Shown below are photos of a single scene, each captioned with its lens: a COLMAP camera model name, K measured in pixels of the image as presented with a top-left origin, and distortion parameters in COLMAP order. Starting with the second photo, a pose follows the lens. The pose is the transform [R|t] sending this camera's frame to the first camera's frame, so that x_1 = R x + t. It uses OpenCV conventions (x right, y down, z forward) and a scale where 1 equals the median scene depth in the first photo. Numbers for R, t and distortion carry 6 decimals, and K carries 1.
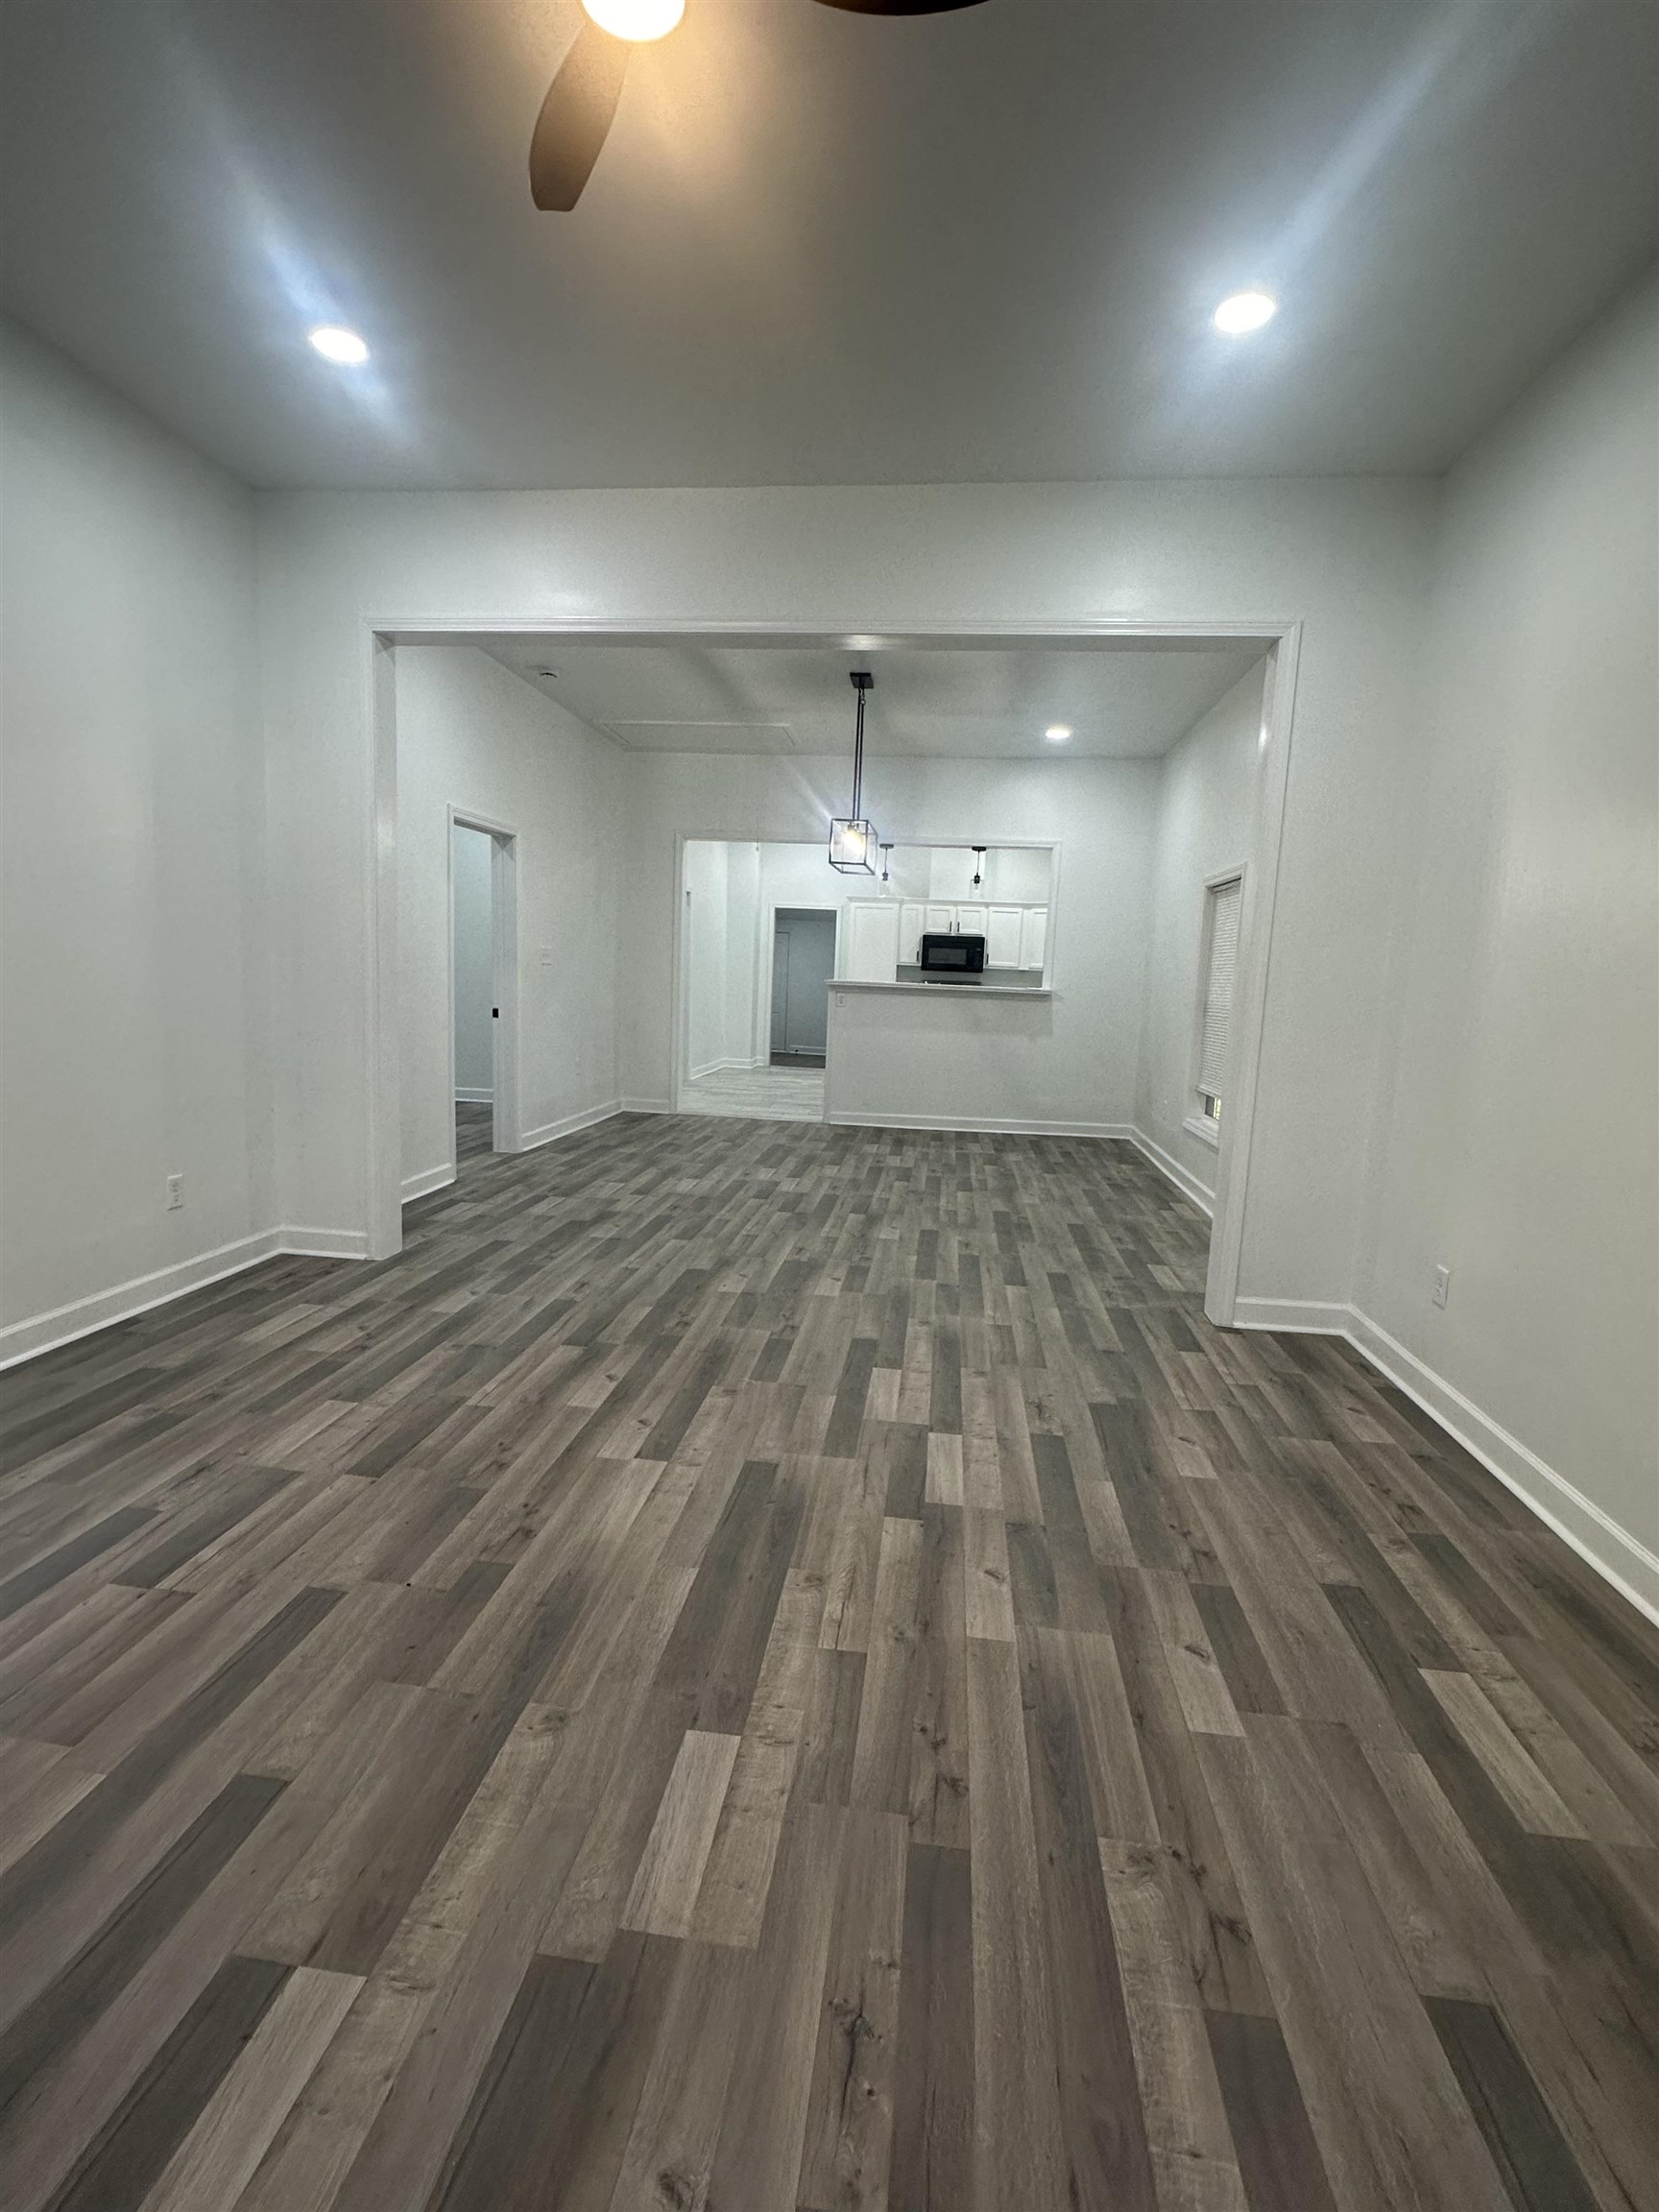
lens RADIAL K [[1005.6, 0, 829.5], [0, 1005.6, 1106.0], [0, 0, 1]] dist [-0.003931, 0.000967]
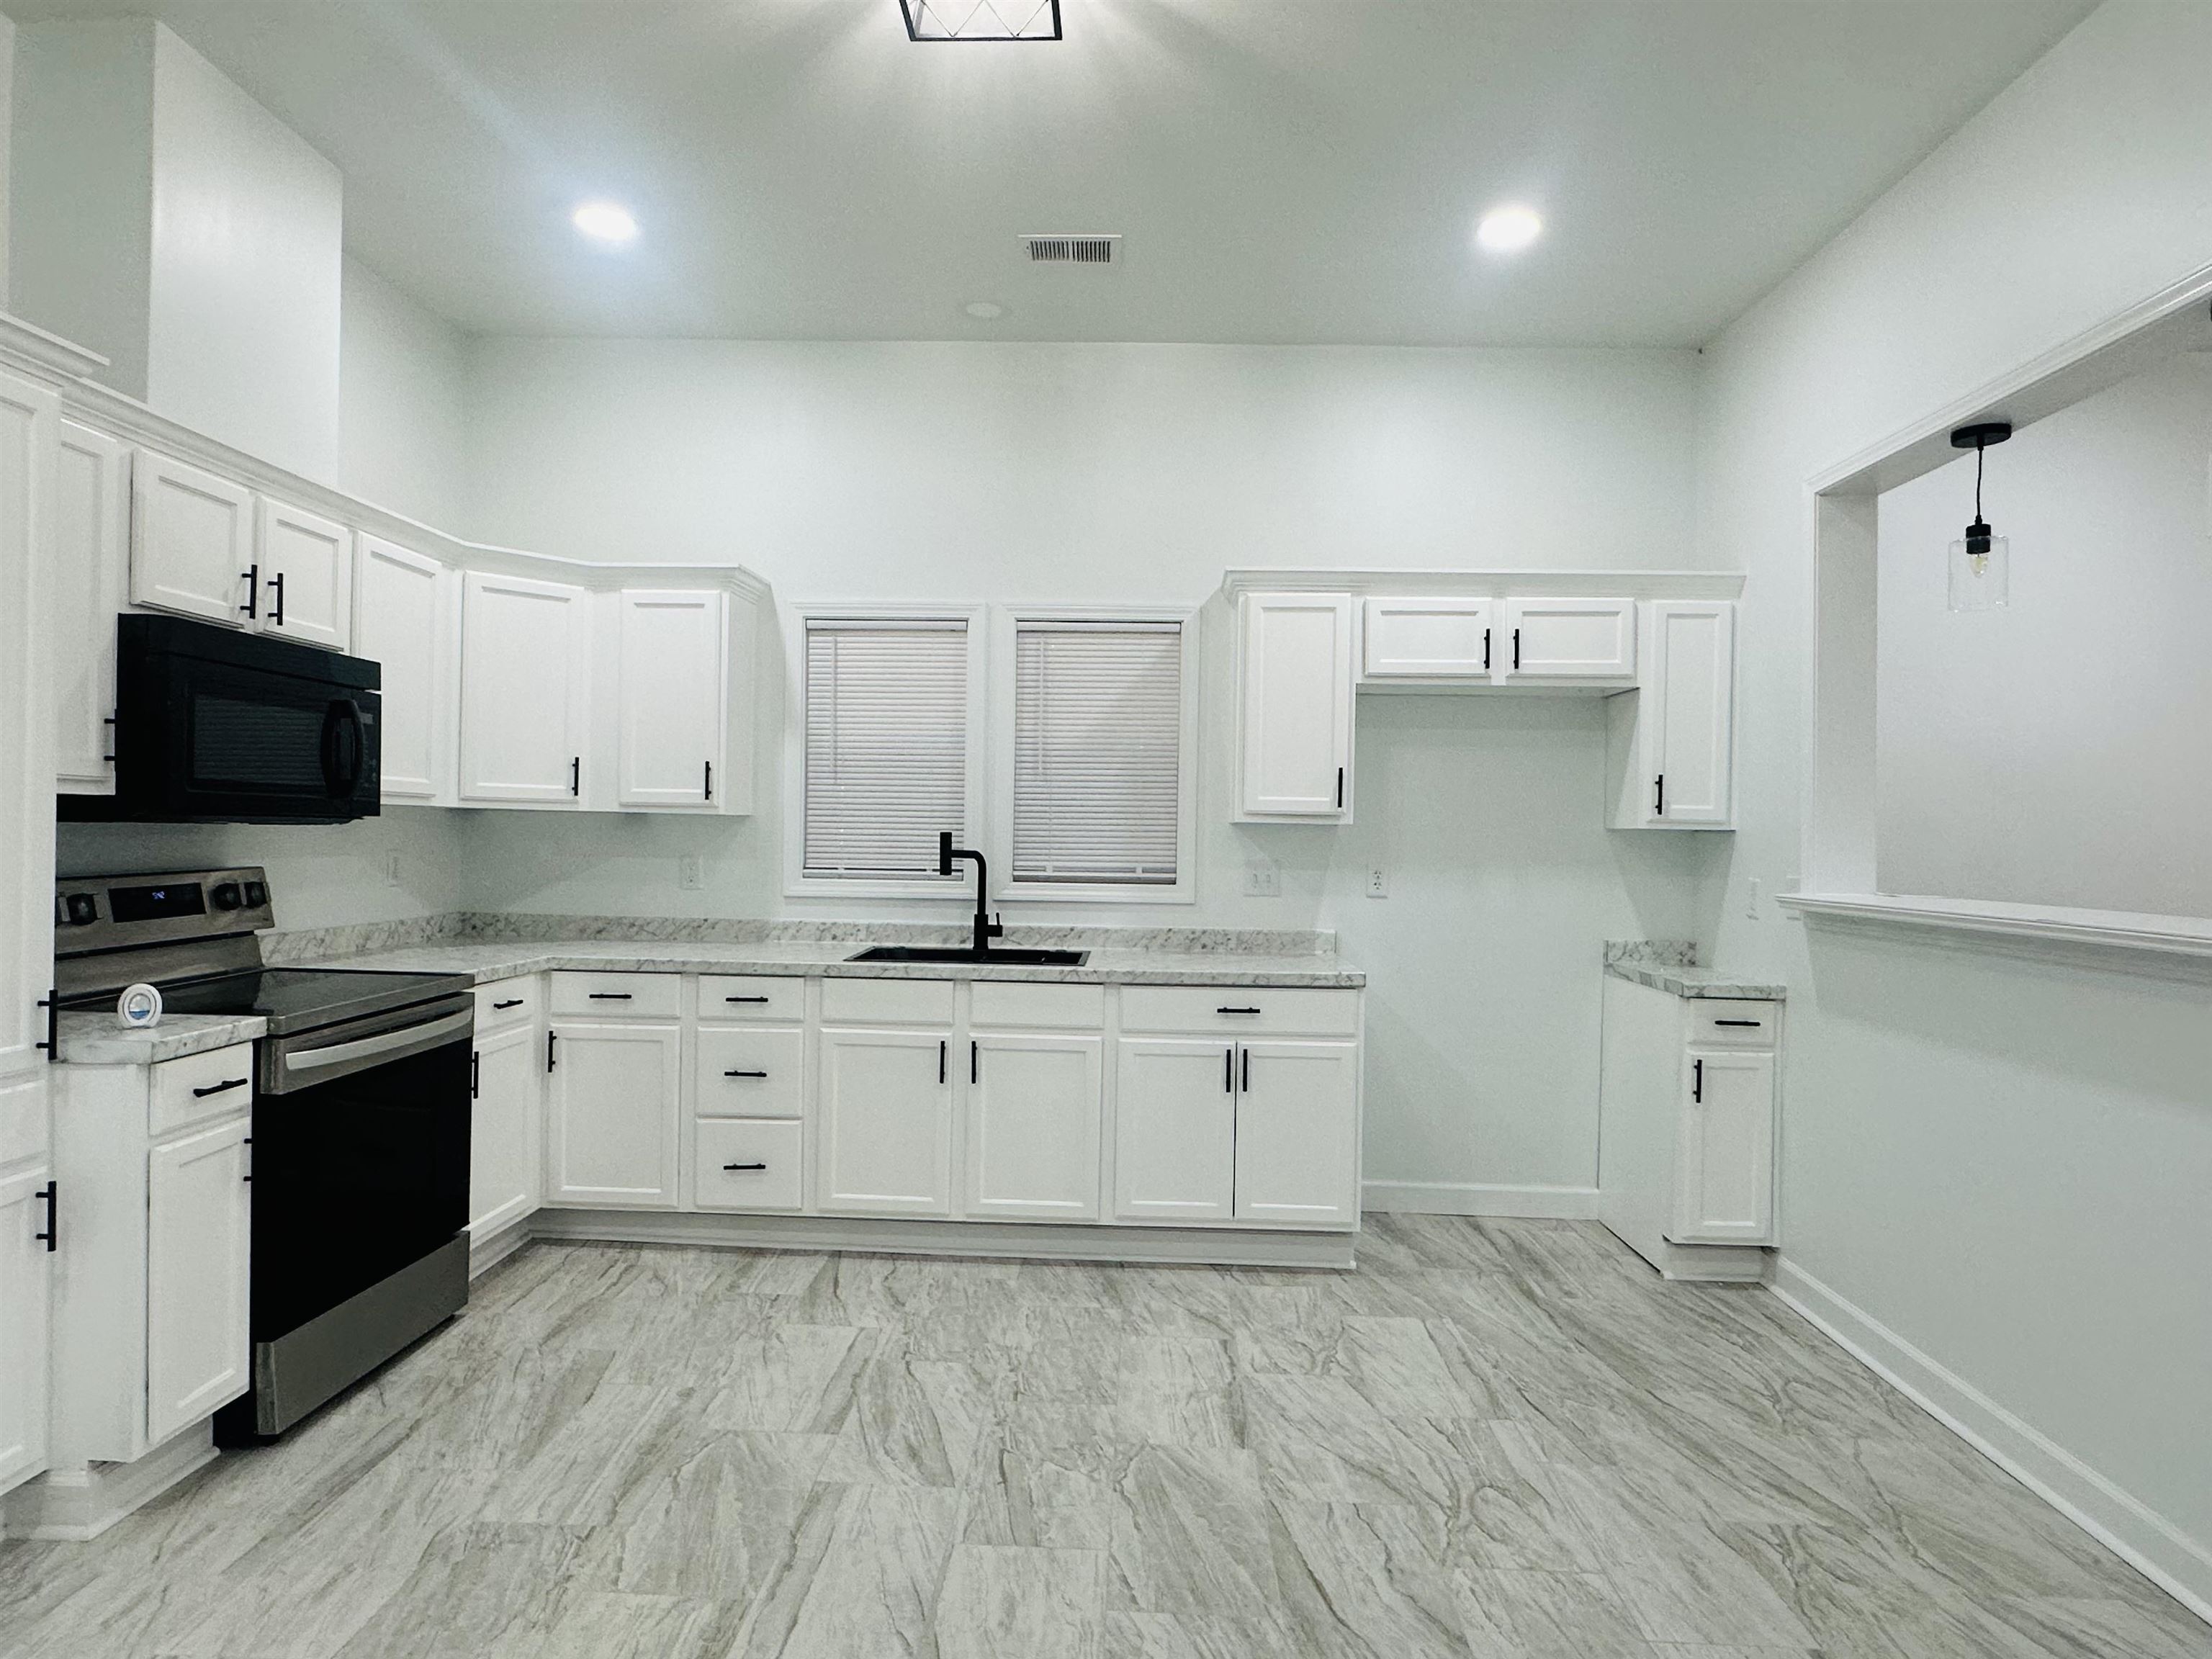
lens RADIAL K [[1286.9, 0, 1094.0], [0, 1286.9, 829.9], [0, 0, 1]] dist [-0.003358, 0.002076]
pose [[-0.080411, -0.038064, 0.996035, -0.179306], [0.114809, 0.992266, 0.047189, -0.167195], [-0.990128, 0.118148, -0.075419, 1.139368]]
